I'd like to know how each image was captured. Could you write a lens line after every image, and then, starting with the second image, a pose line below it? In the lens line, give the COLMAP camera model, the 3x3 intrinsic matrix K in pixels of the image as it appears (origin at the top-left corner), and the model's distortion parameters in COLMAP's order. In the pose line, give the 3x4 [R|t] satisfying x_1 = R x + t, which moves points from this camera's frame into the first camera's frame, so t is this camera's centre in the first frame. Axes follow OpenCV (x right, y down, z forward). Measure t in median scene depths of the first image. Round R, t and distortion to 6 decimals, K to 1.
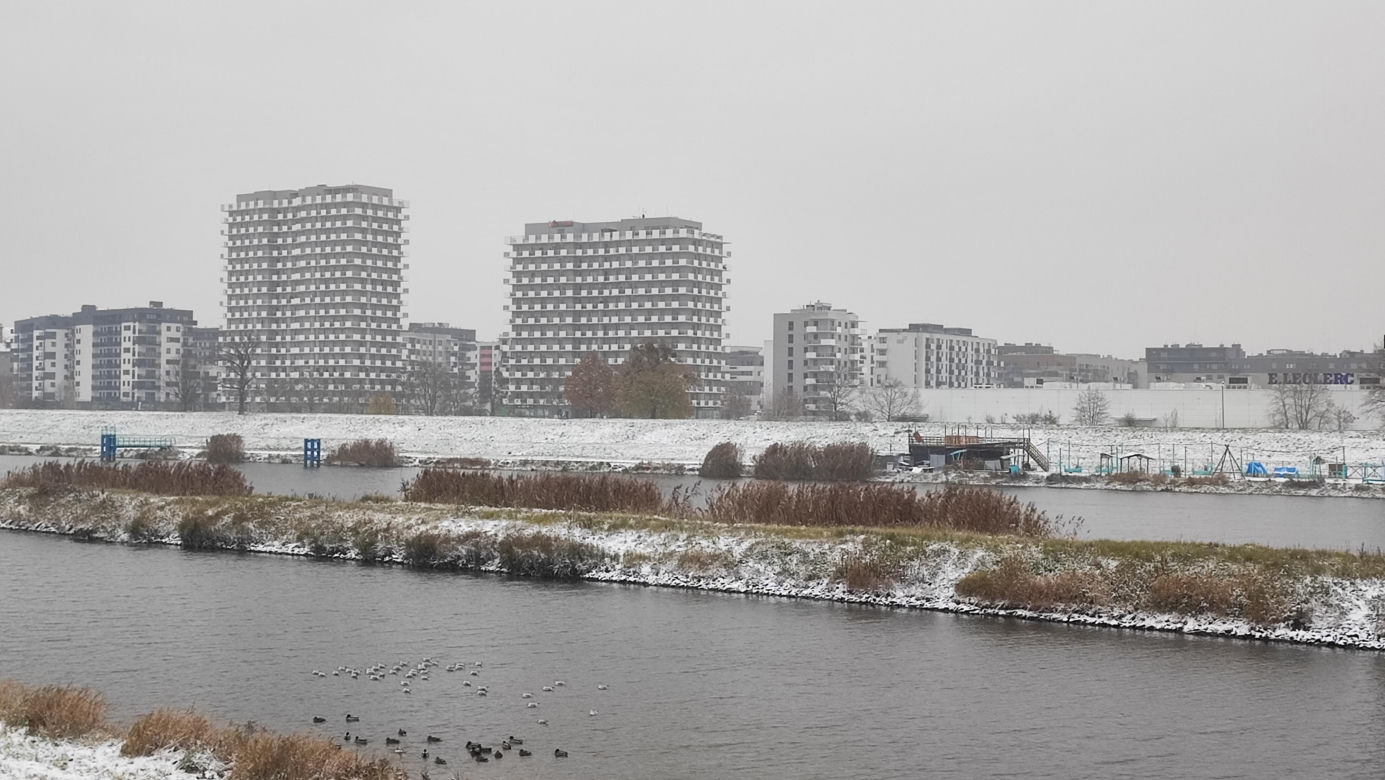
lens RADIAL K [[2392.3, 0, 692.5], [0, 2392.3, 390.0], [0, 0, 1]] dist [0.174786, -0.098774]
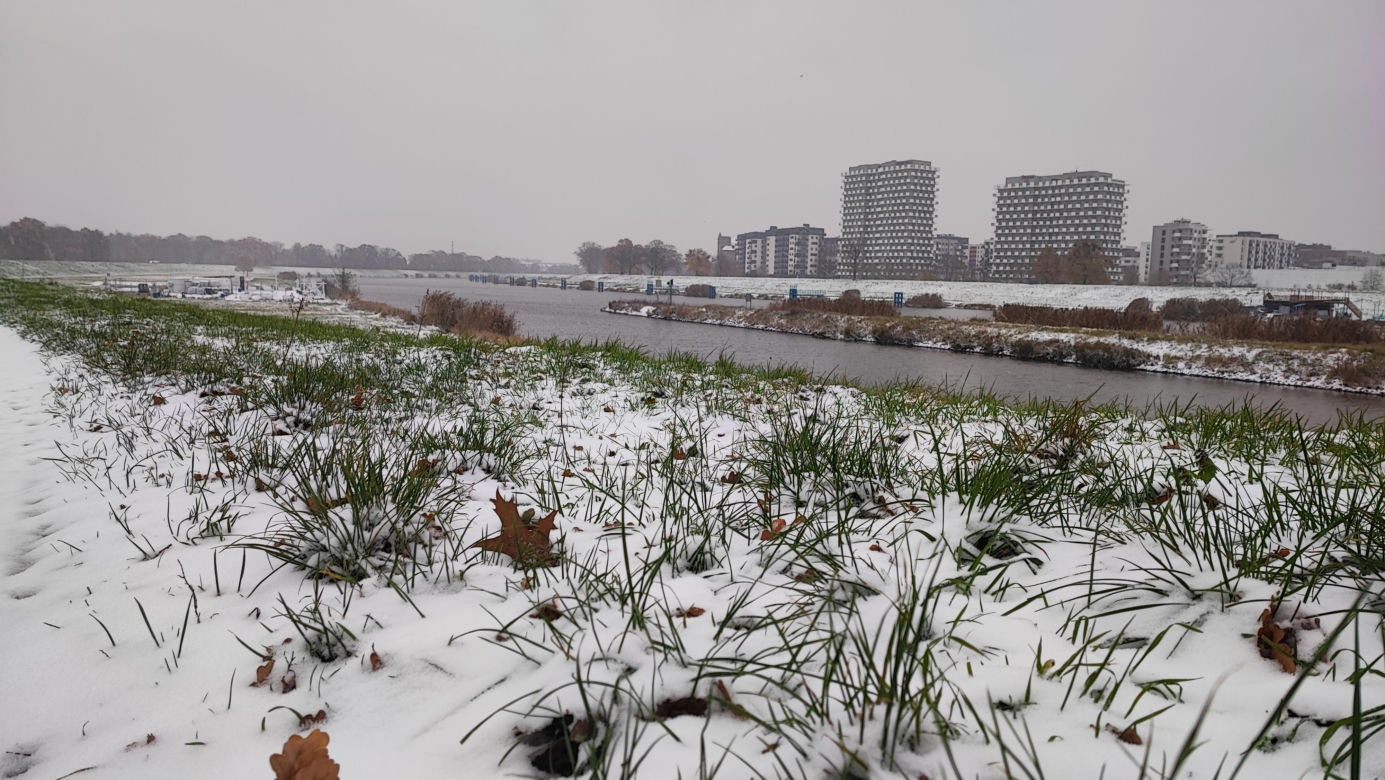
lens RADIAL K [[2392.3, 0, 692.5], [0, 2392.3, 390.0], [0, 0, 1]] dist [0.174786, -0.098774]
pose [[0.851212, 0.052751, -0.522165, 0.678660], [0.004642, 0.994140, 0.107998, -0.105415], [0.524802, -0.094353, 0.845979, -0.675483]]
